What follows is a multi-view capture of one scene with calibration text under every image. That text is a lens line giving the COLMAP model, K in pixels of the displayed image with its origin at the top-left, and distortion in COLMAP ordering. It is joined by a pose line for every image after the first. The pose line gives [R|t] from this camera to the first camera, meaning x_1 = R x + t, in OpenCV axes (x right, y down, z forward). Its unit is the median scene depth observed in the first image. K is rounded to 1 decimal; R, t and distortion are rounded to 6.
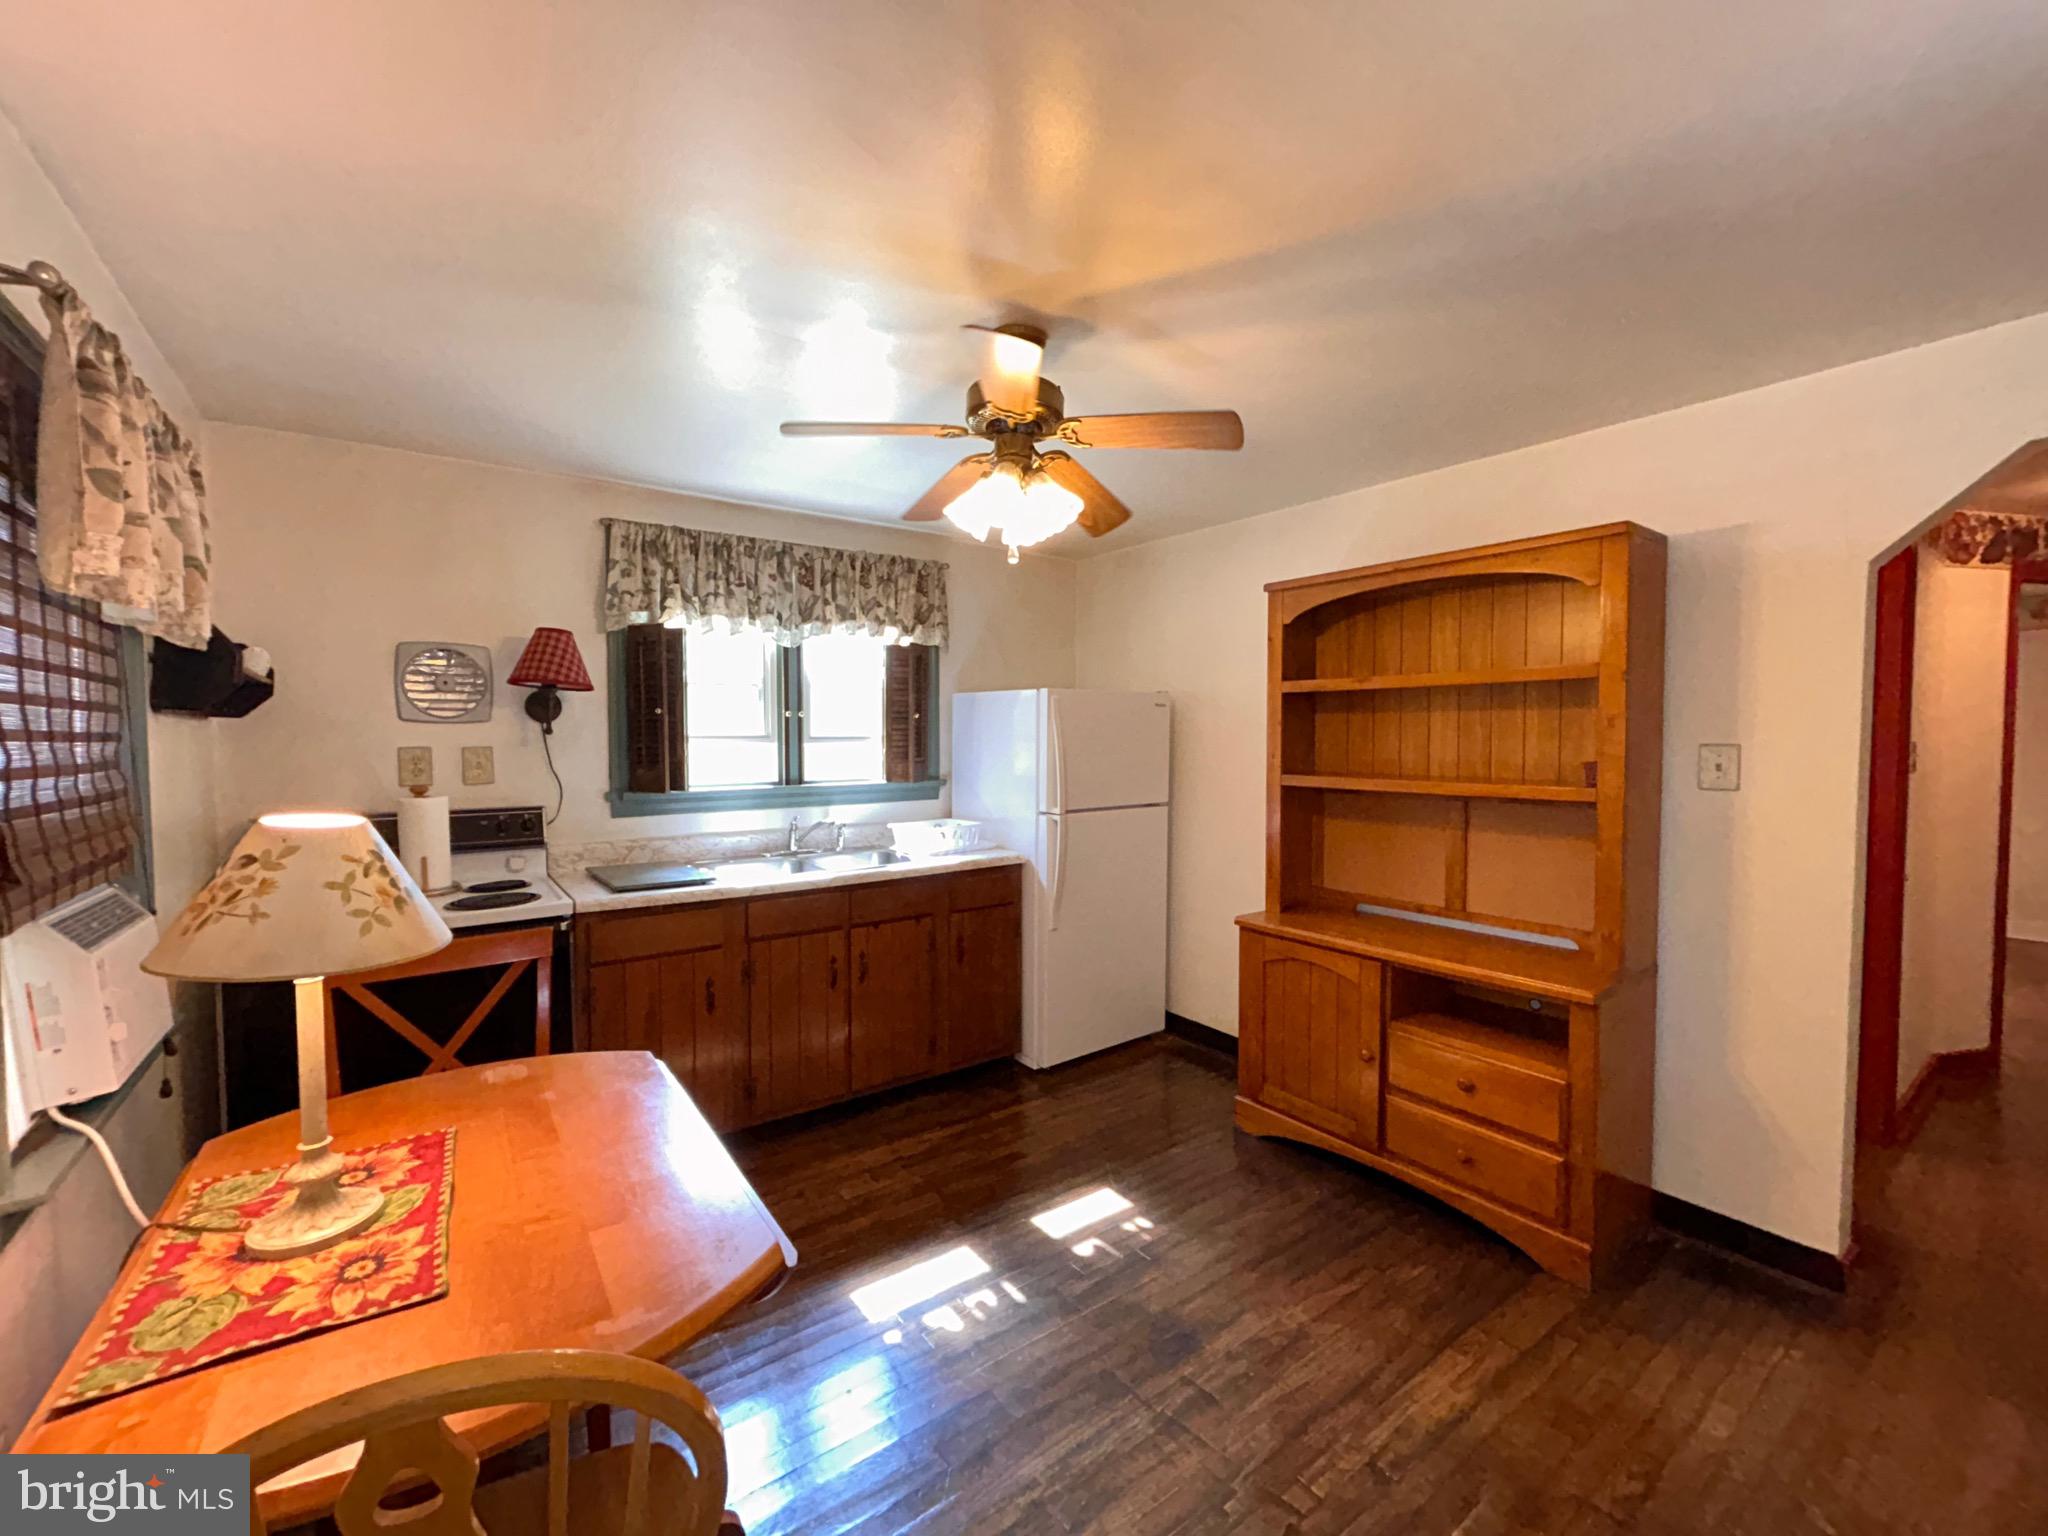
lens RADIAL K [[824.1, 0, 1019.7], [0, 824.1, 768.6], [0, 0, 1]] dist [-0.001360, 0.000226]
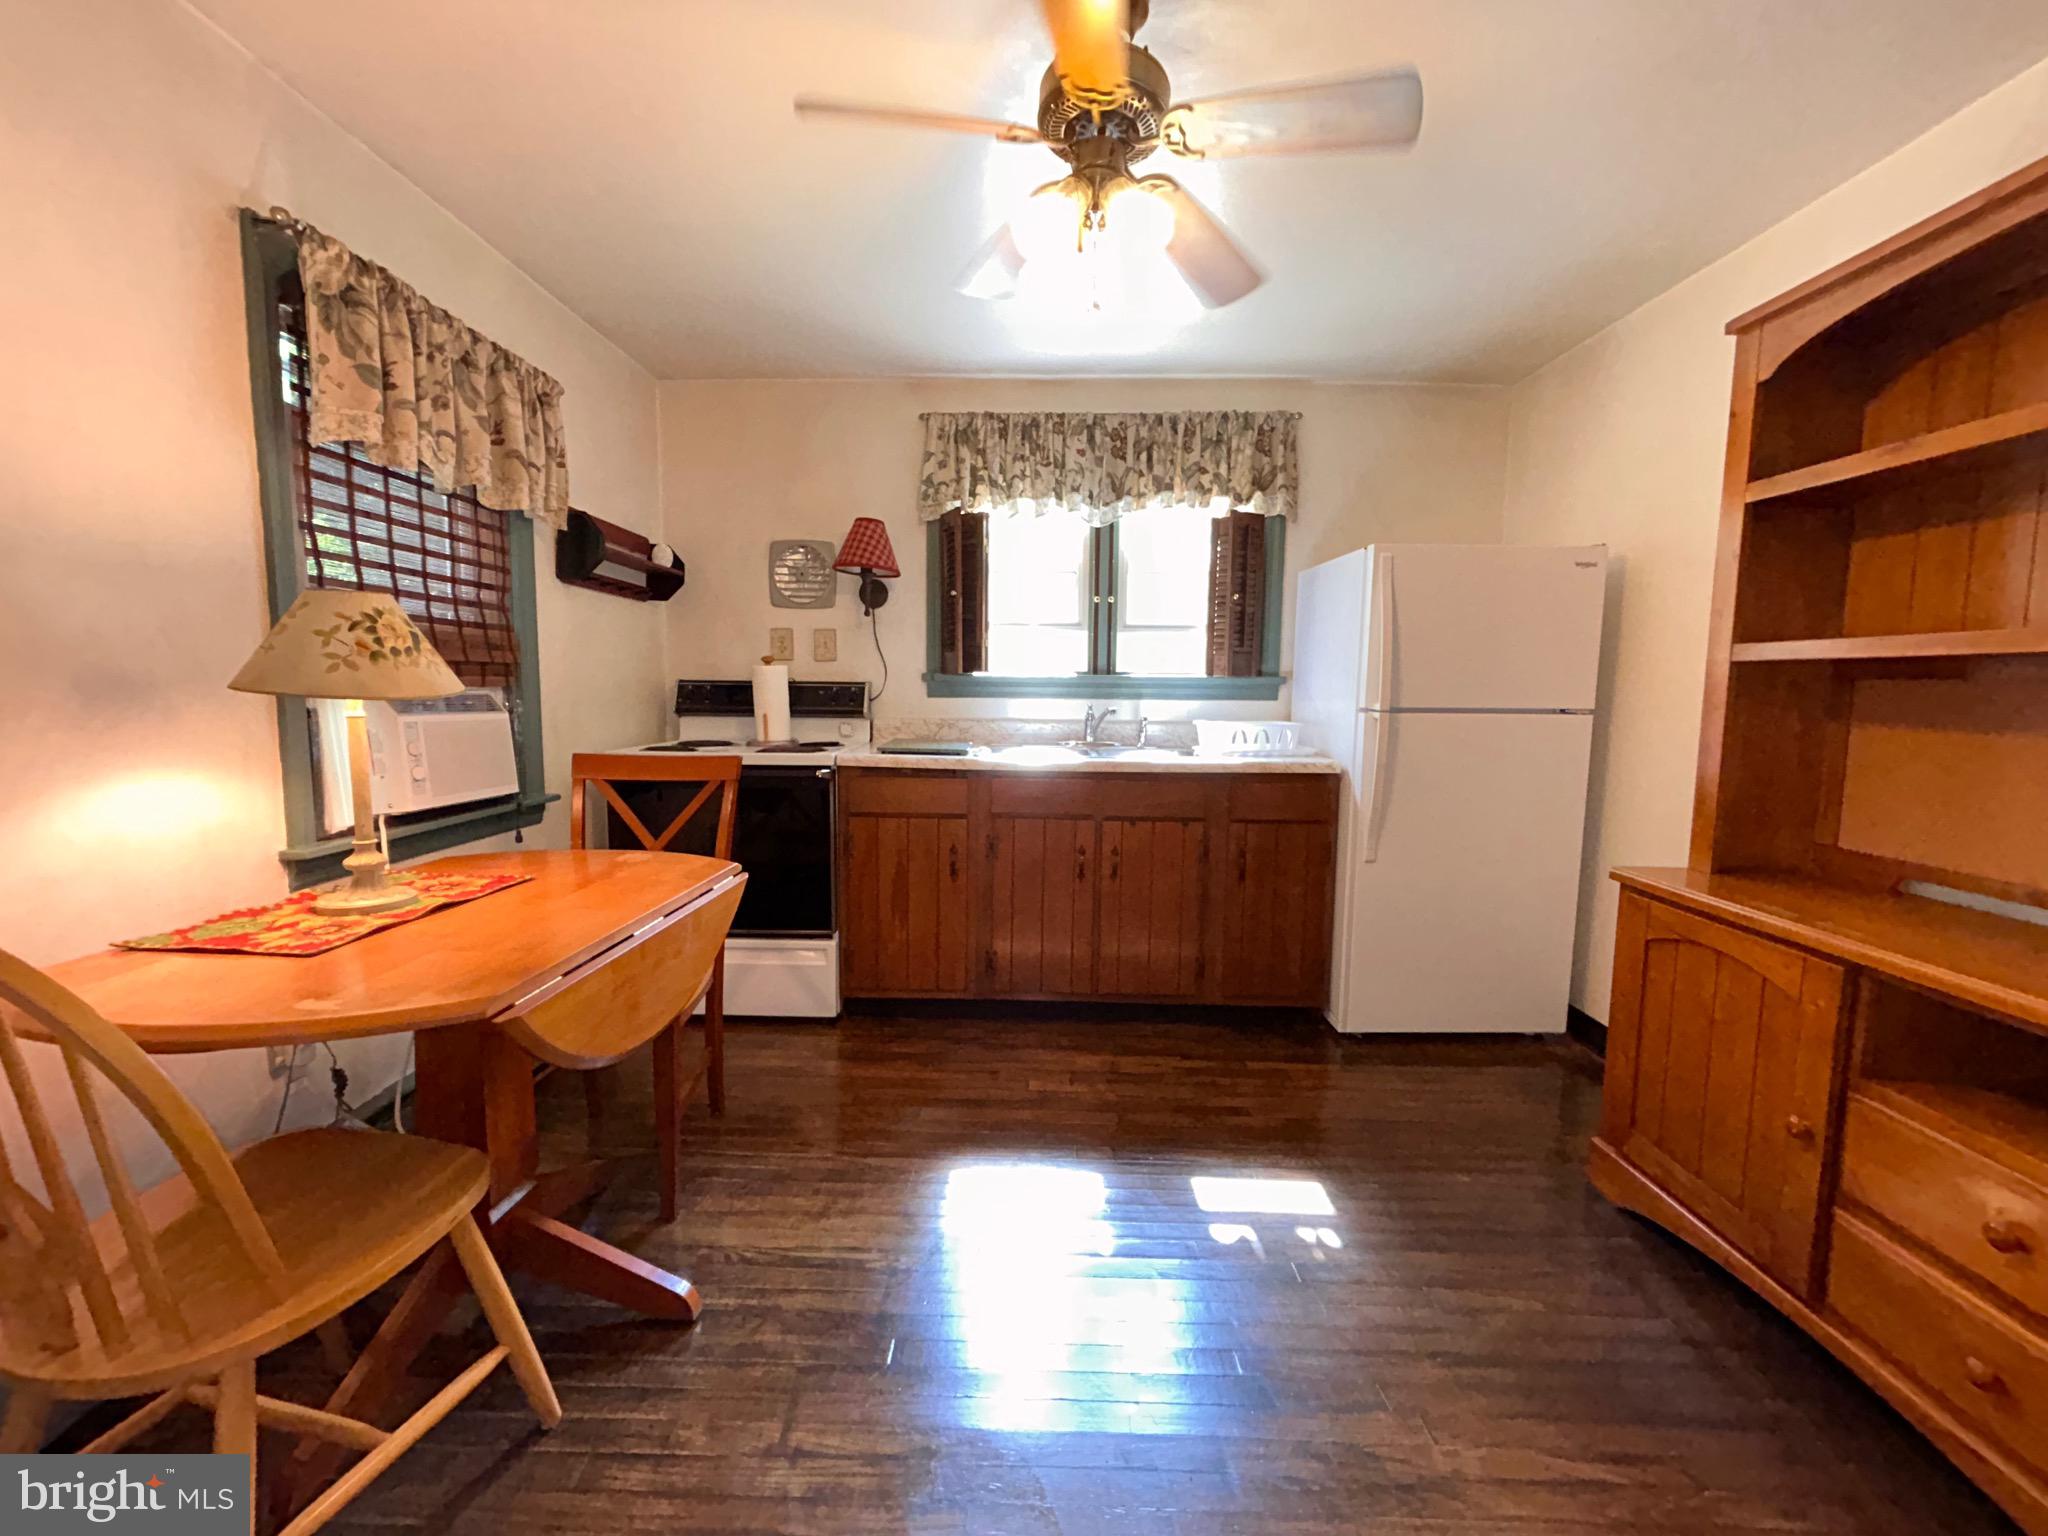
lens RADIAL K [[824.1, 0, 1019.7], [0, 824.1, 768.6], [0, 0, 1]] dist [-0.001360, 0.000226]
pose [[0.795499, 0.072863, -0.601558, 0.254075], [-0.036836, 0.996723, 0.072015, 0.068639], [0.604834, -0.035129, 0.795577, 0.197590]]
